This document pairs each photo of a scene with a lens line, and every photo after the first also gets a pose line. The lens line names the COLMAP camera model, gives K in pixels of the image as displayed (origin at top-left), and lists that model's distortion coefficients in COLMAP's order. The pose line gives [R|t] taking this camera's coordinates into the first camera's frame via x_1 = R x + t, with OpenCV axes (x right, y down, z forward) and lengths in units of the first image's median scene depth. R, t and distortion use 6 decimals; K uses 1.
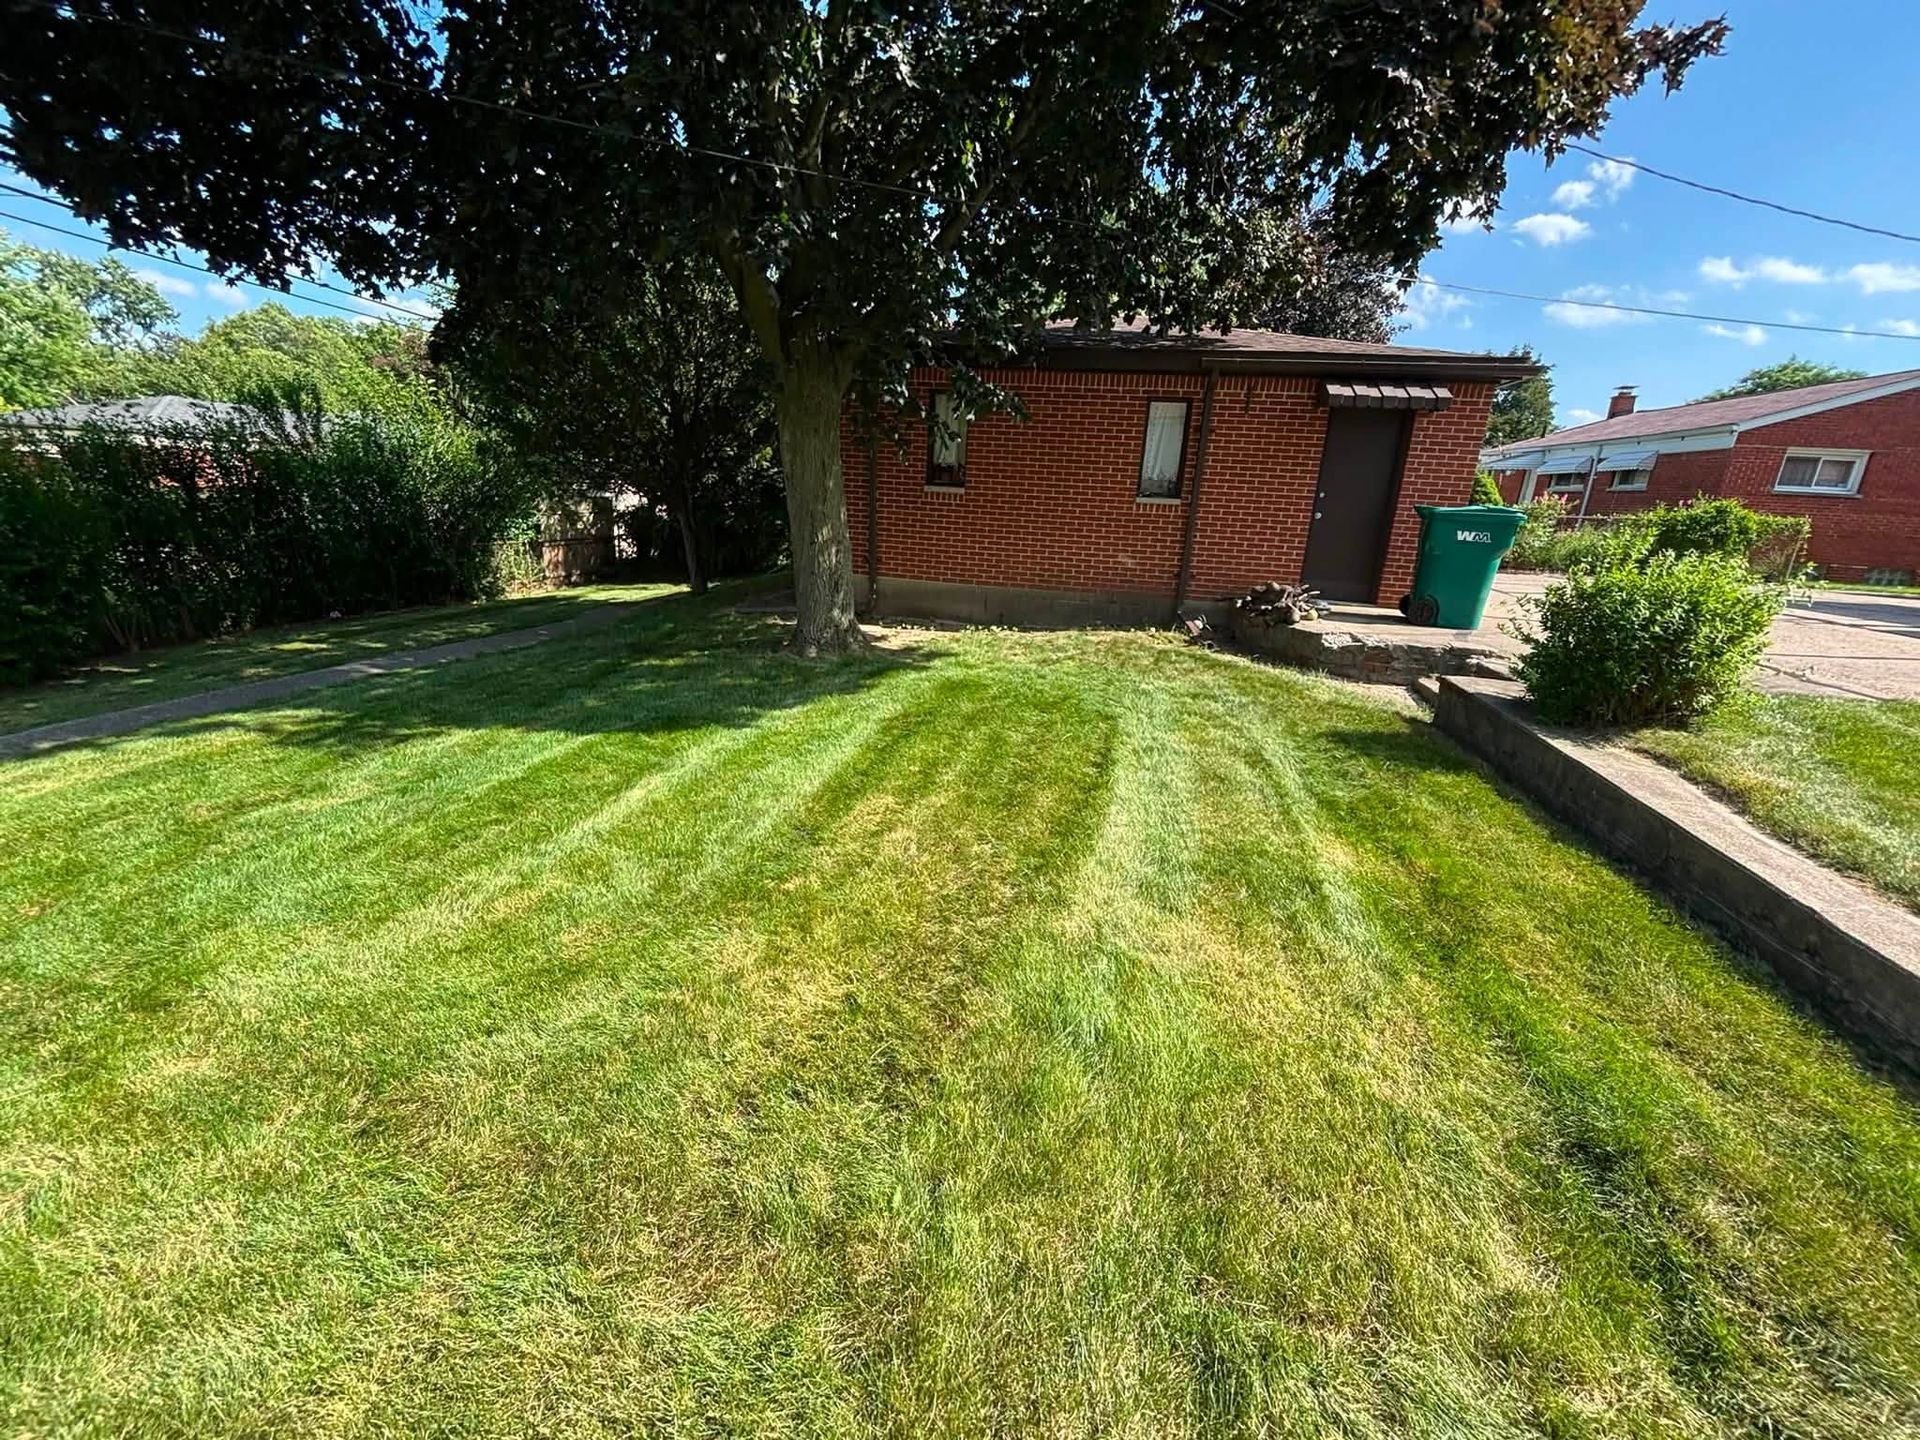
lens RADIAL K [[757.9, 0, 960.0], [0, 757.9, 720.0], [0, 0, 1]] dist [0.013628, 0.000032]
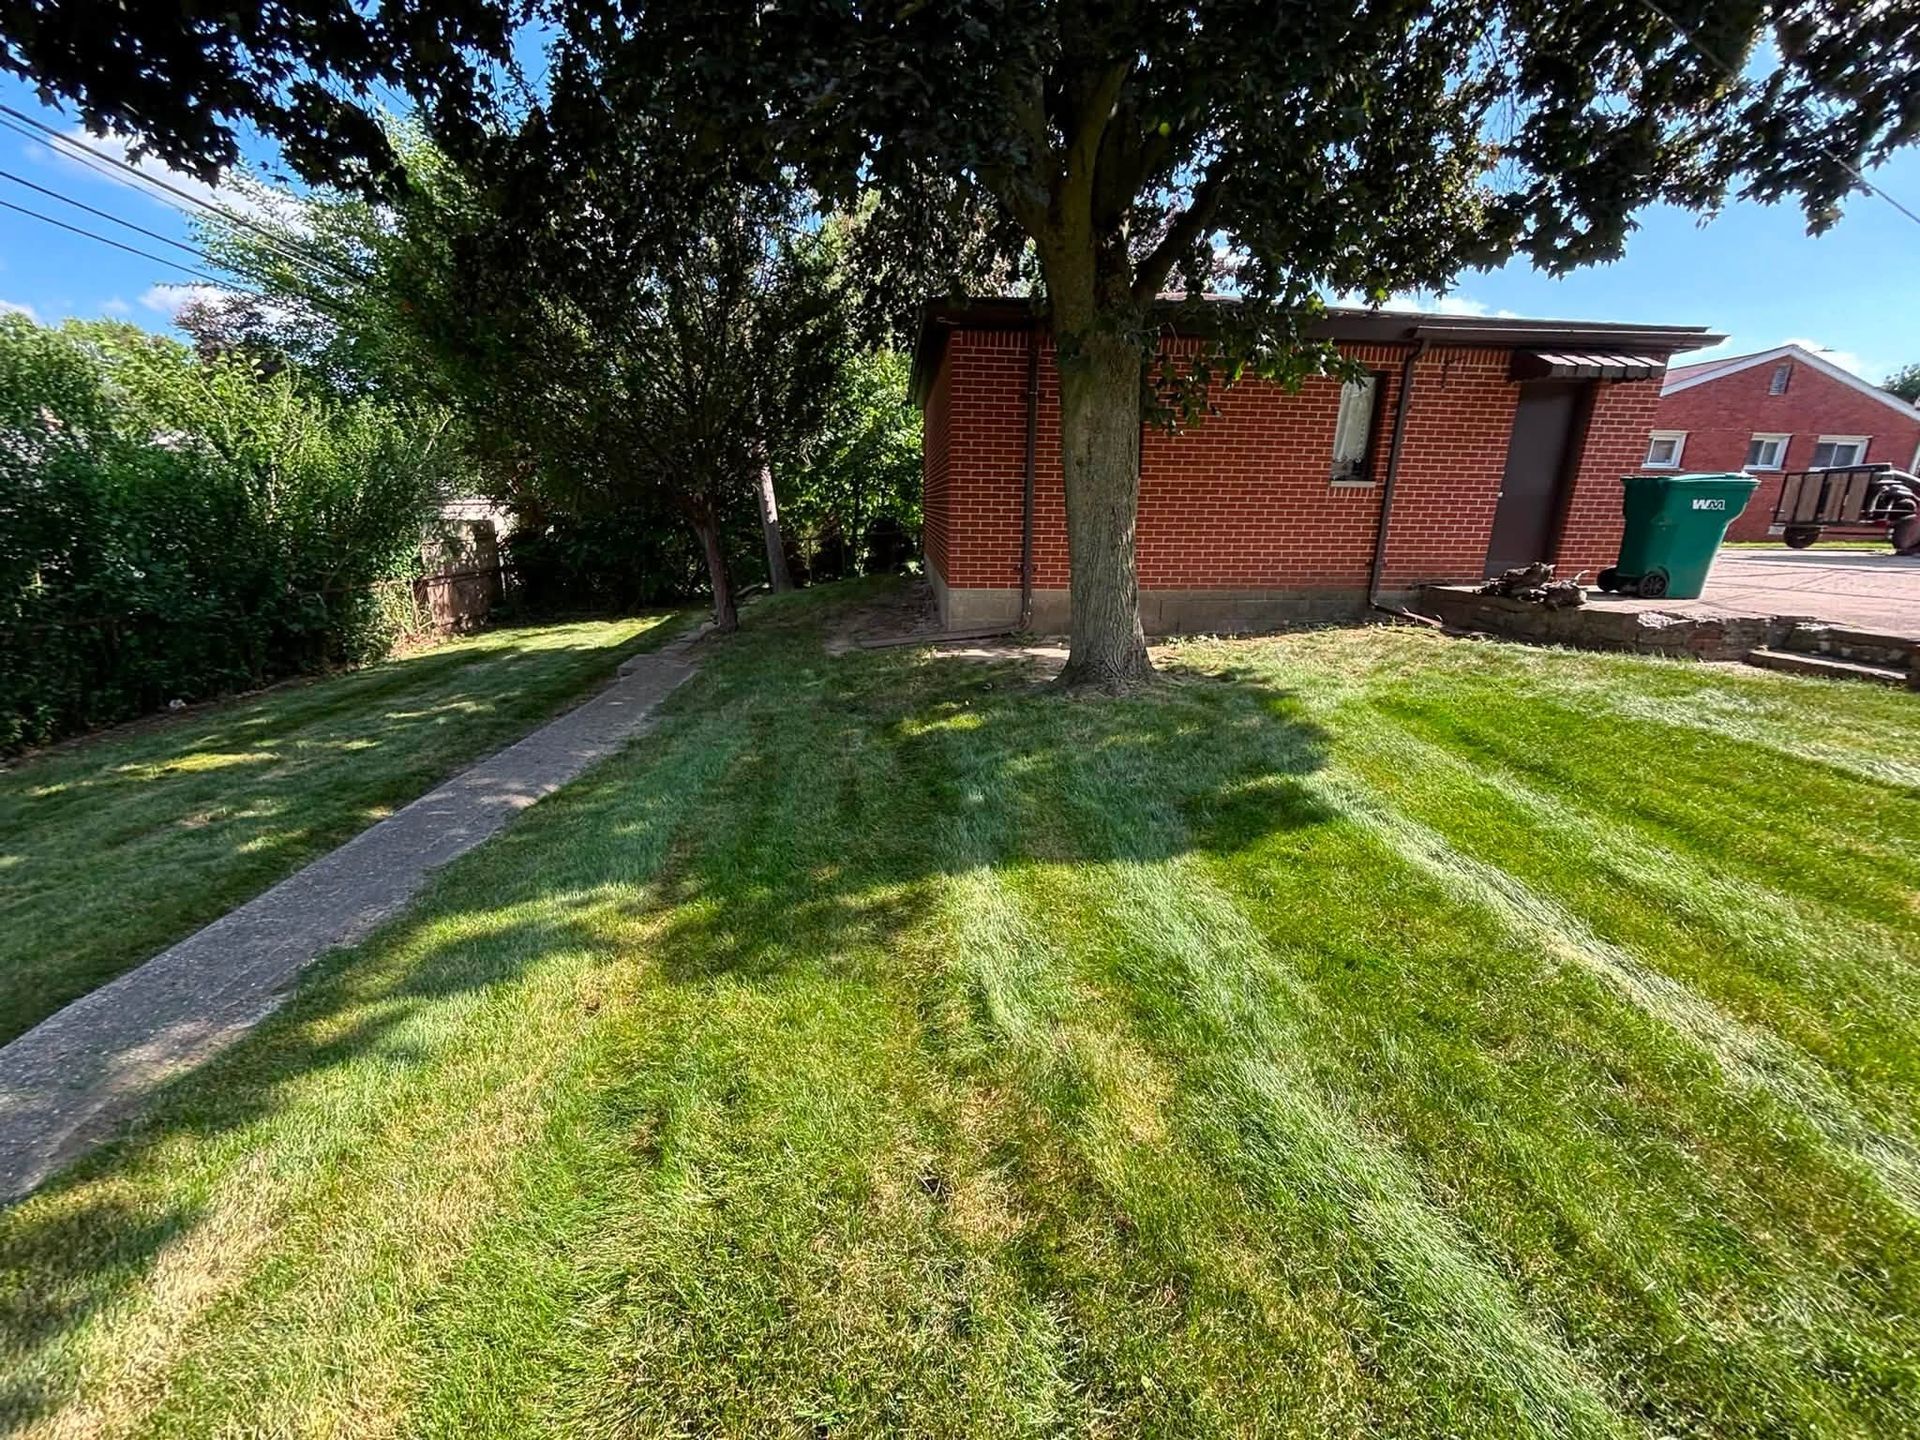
lens RADIAL K [[757.9, 0, 960.0], [0, 757.9, 720.0], [0, 0, 1]] dist [0.013628, 0.000032]
pose [[0.960963, -0.113287, 0.252421, -0.270080], [0.115846, 0.993256, 0.004750, -0.039925], [-0.251257, 0.024678, 0.967606, 0.142647]]
